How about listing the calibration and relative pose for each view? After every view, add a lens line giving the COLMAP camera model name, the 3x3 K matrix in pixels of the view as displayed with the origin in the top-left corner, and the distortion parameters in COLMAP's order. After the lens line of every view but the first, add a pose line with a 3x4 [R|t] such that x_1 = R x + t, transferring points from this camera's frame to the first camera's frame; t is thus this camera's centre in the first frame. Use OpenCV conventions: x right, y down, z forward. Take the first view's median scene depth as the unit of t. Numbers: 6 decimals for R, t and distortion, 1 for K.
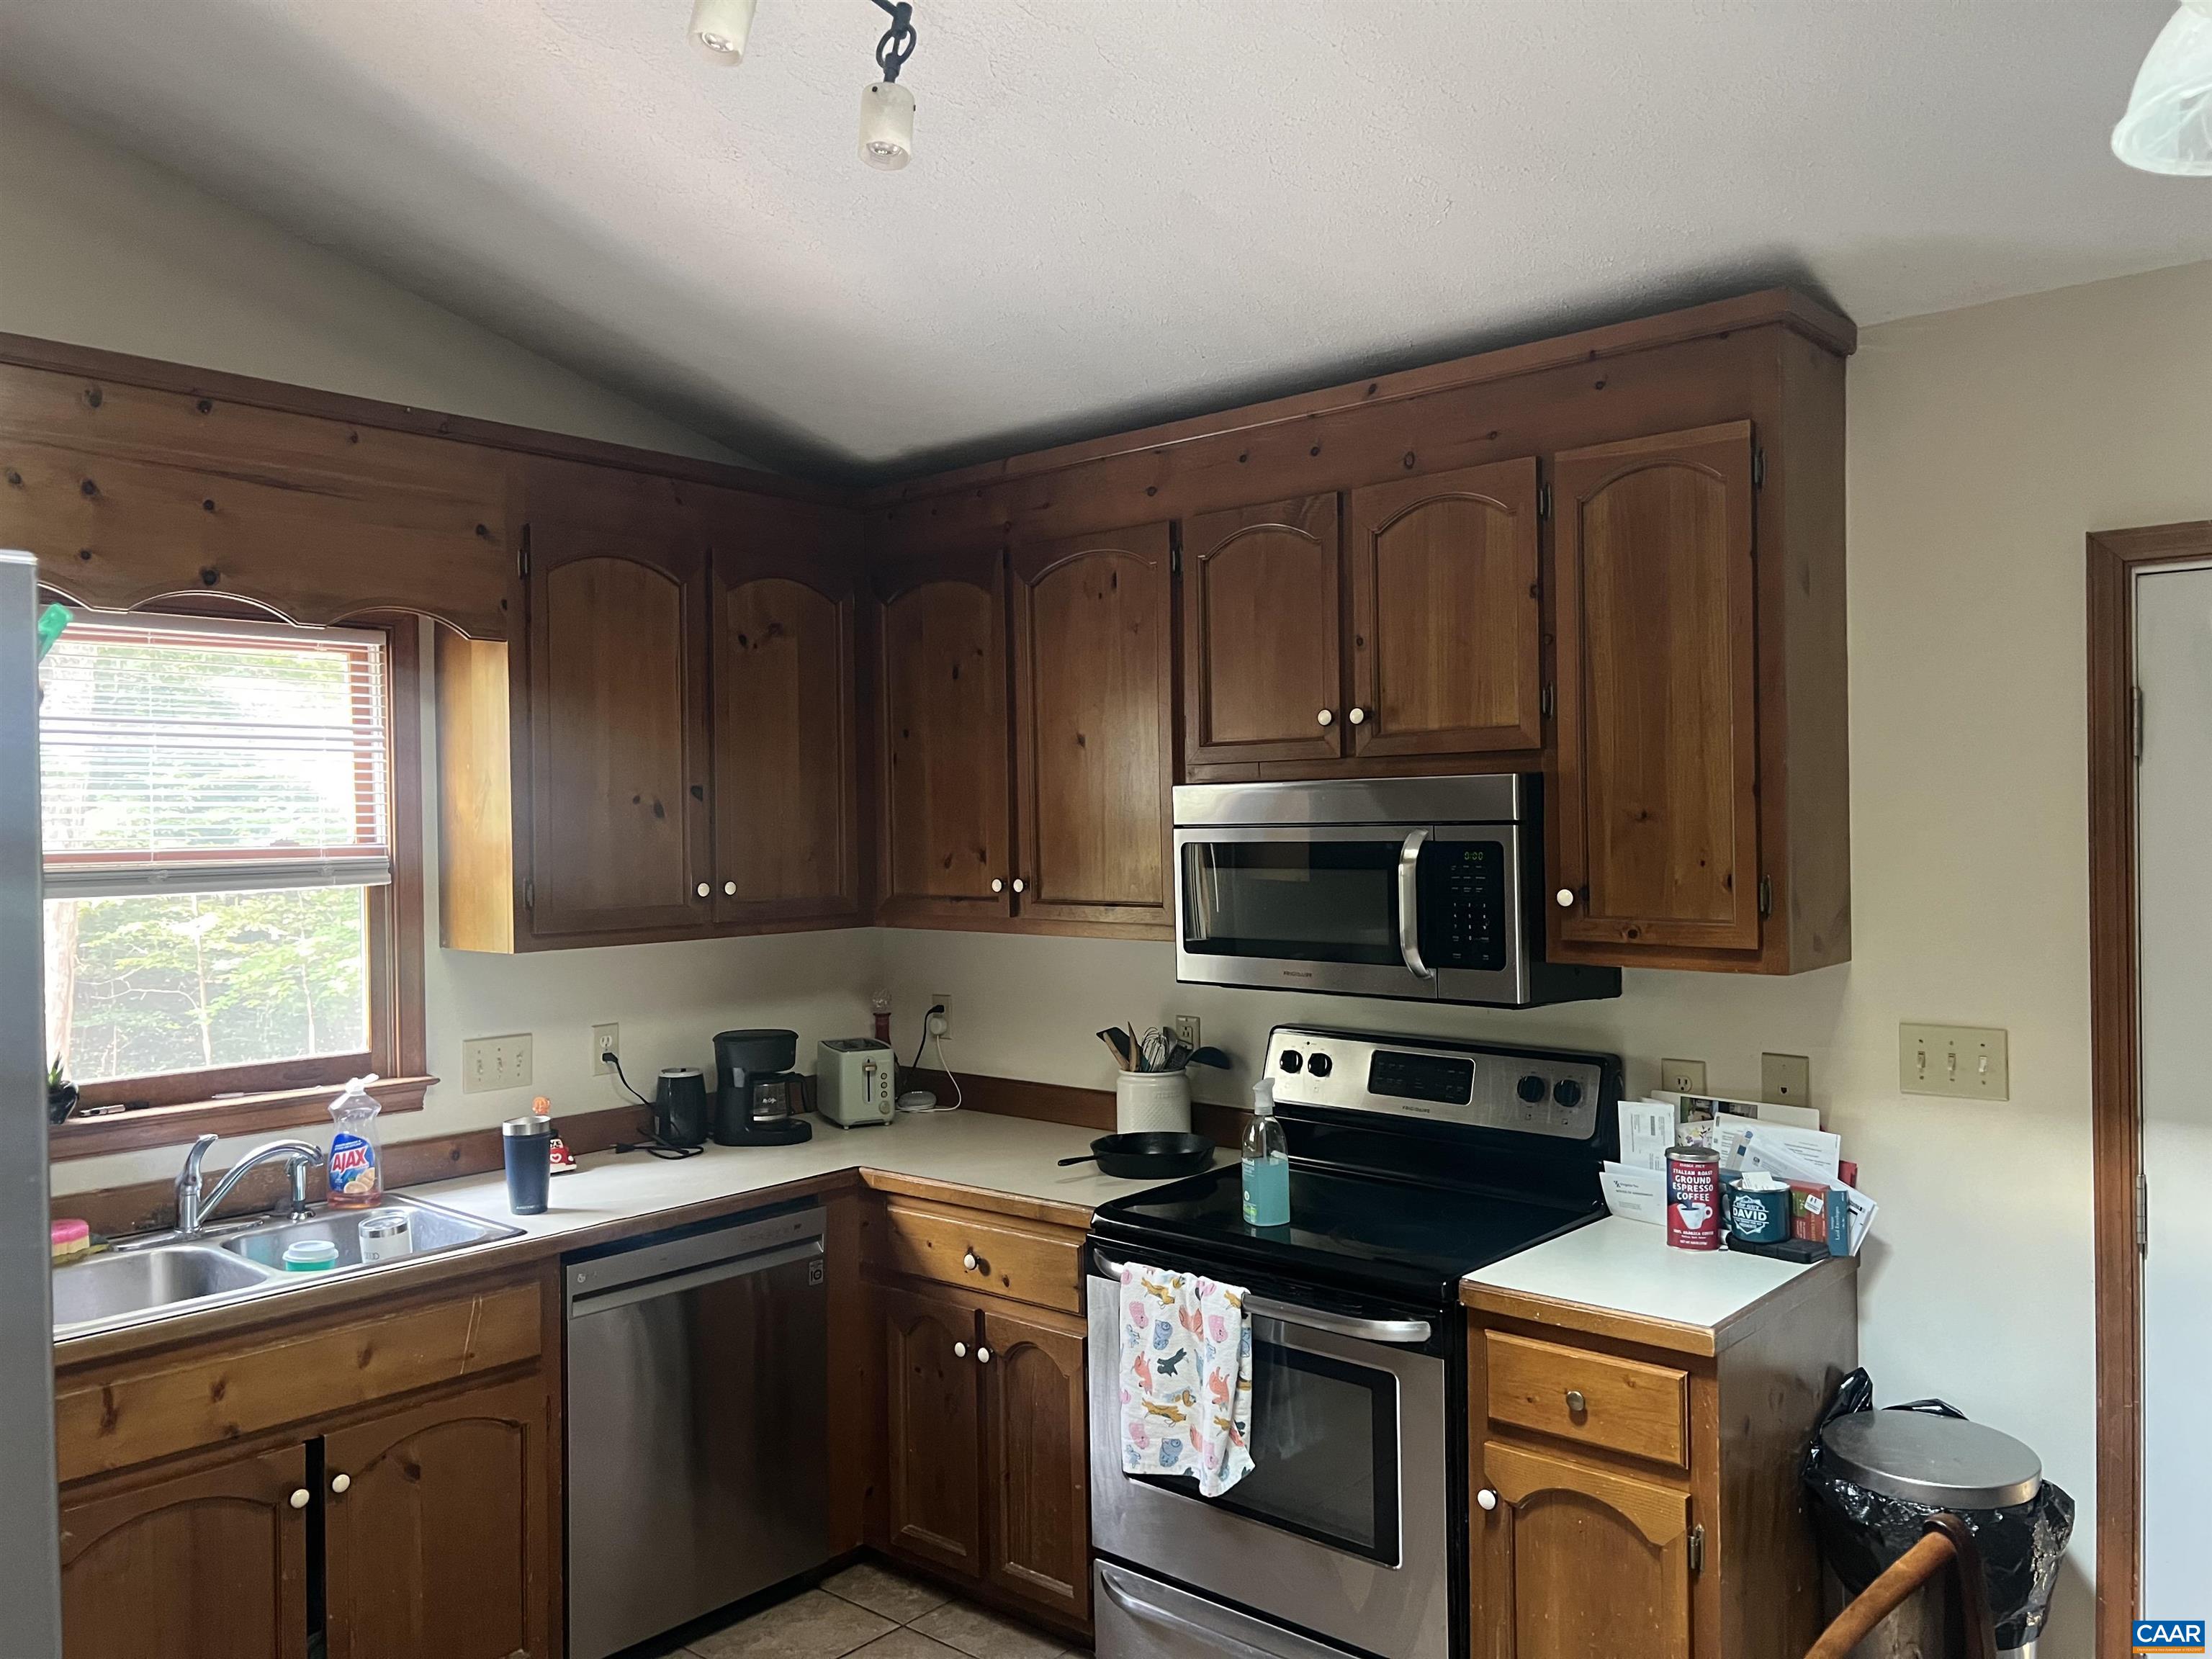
lens RADIAL K [[1668.5, 0, 1106.0], [0, 1668.5, 829.5], [0, 0, 1]] dist [0.095742, -0.121299]
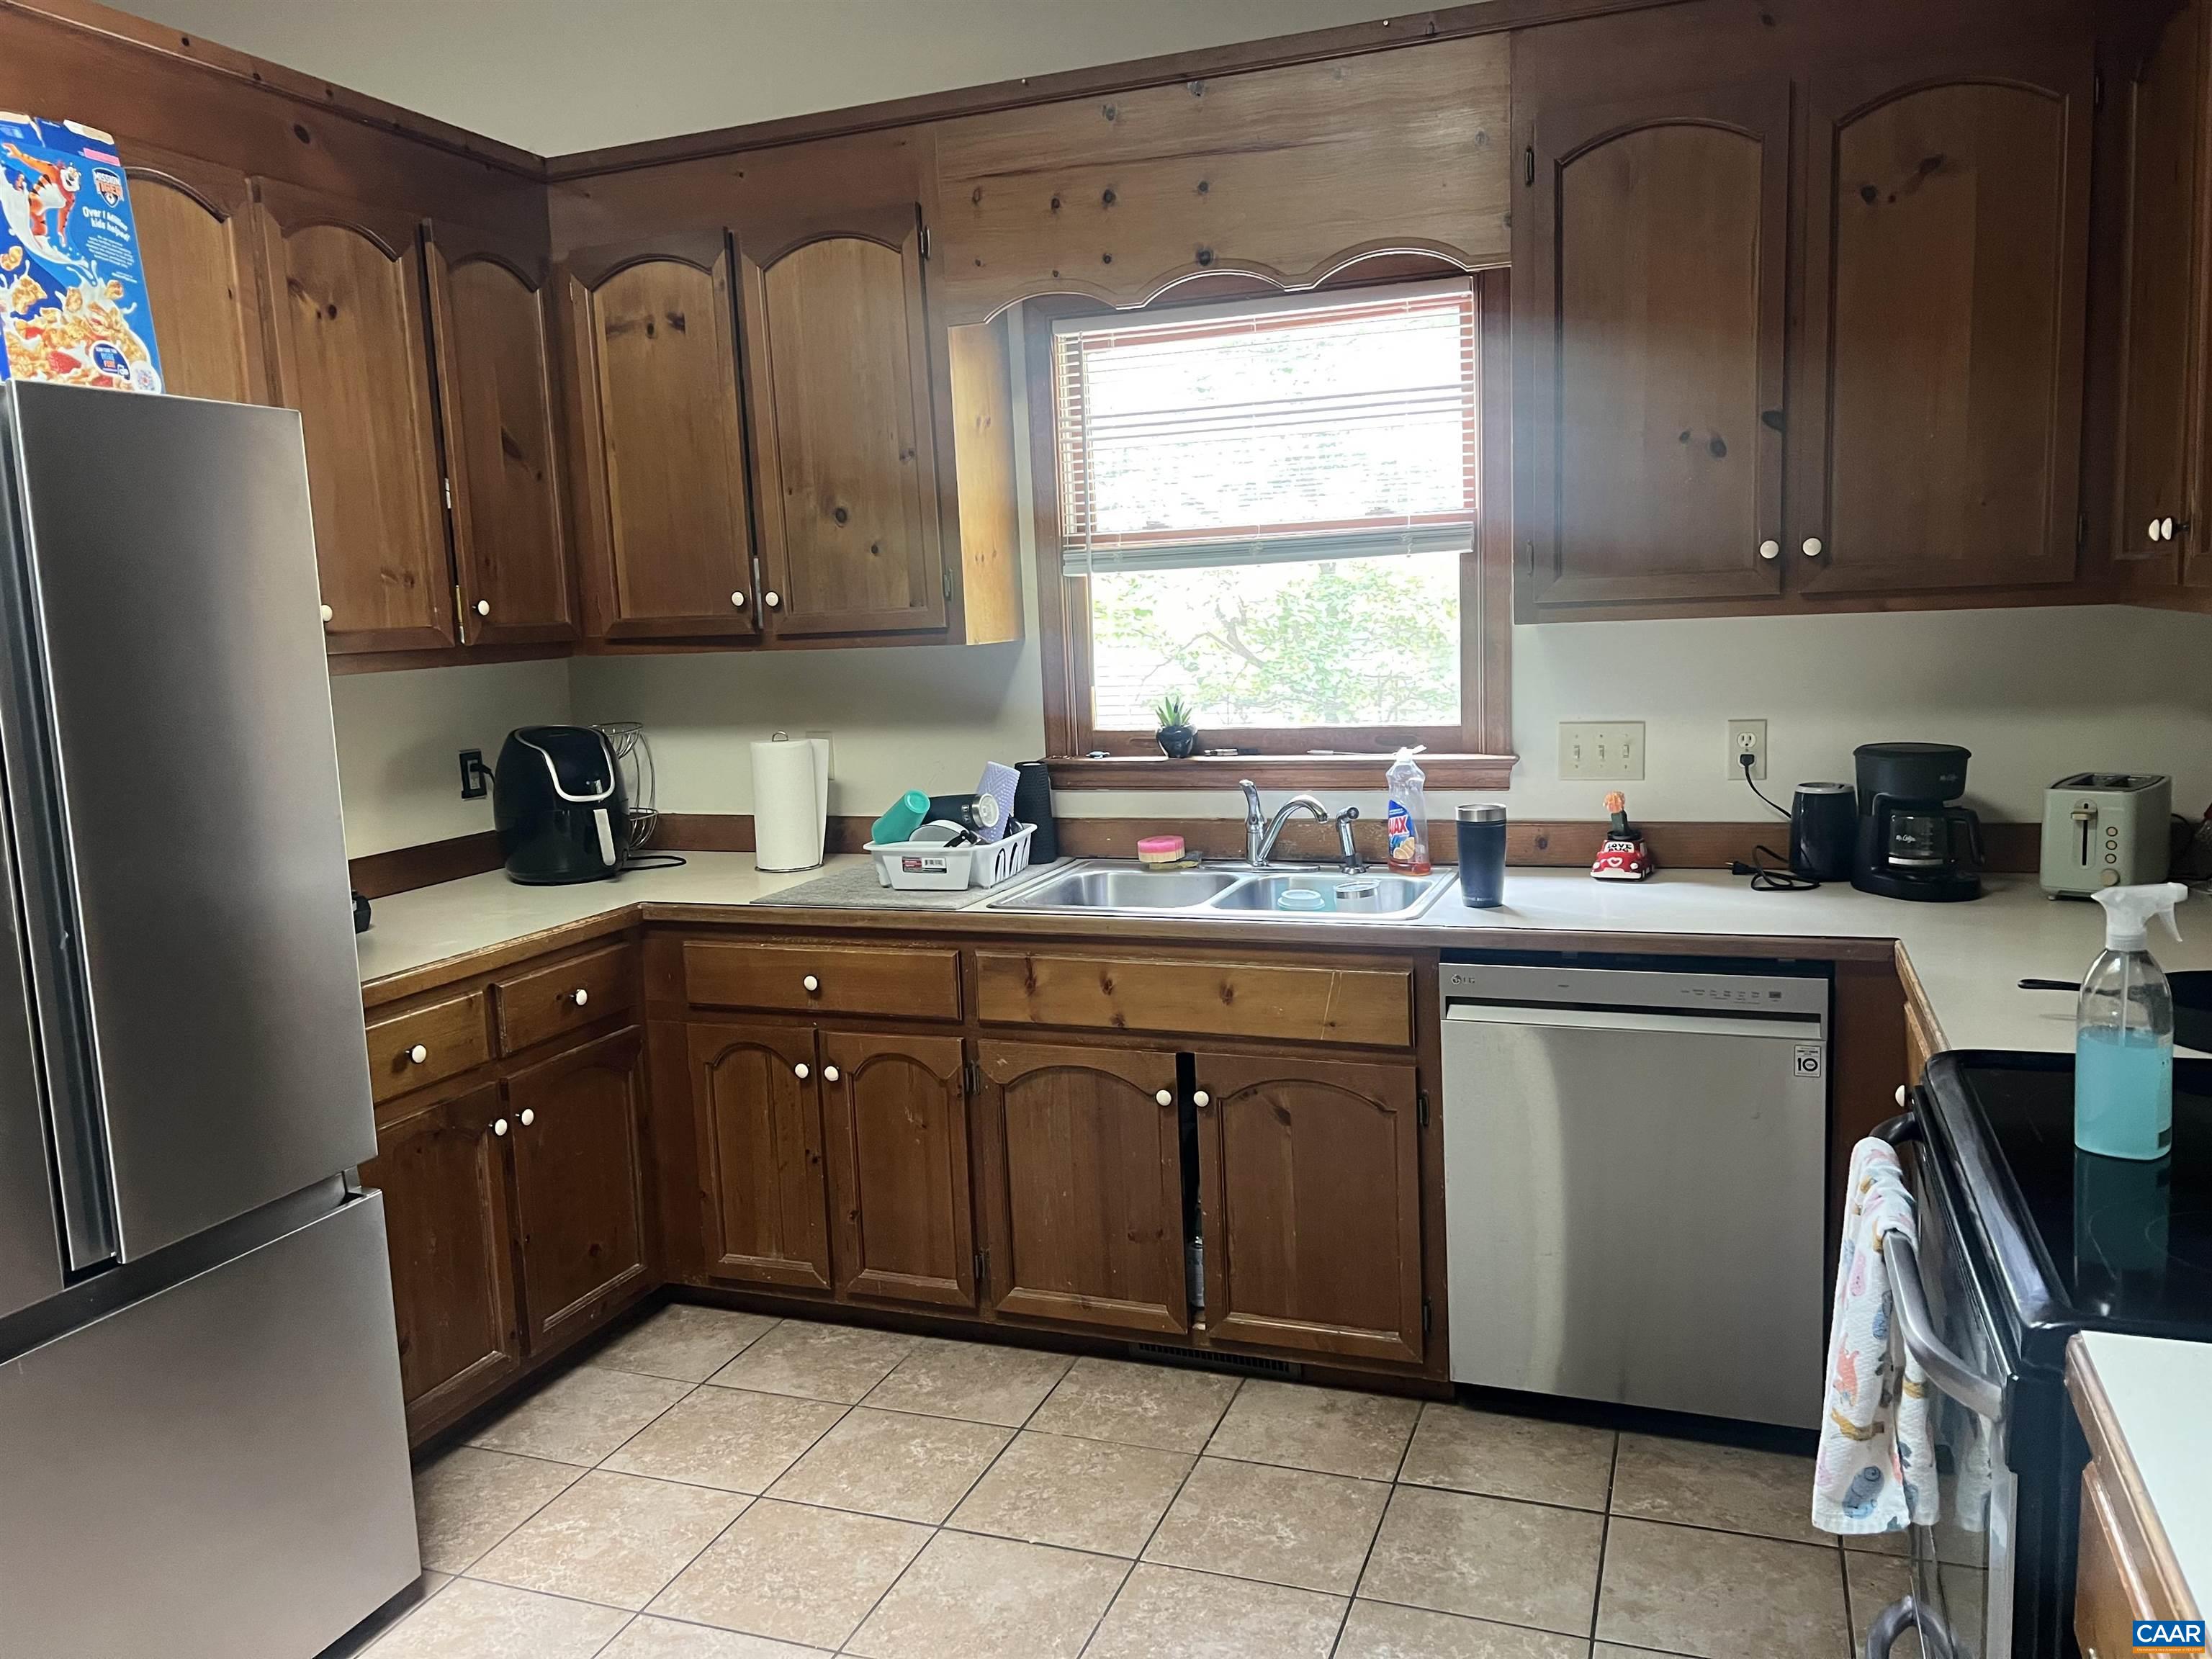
lens RADIAL K [[1748.4, 0, 1249.1], [0, 1748.4, 844.7], [0, 0, 1]] dist [0.186053, -0.439004]
pose [[0.361102, 0.128180, -0.923675, 0.469140], [0.031836, 0.988236, 0.149586, 0.042943], [0.931983, -0.083422, 0.352773, 0.514401]]
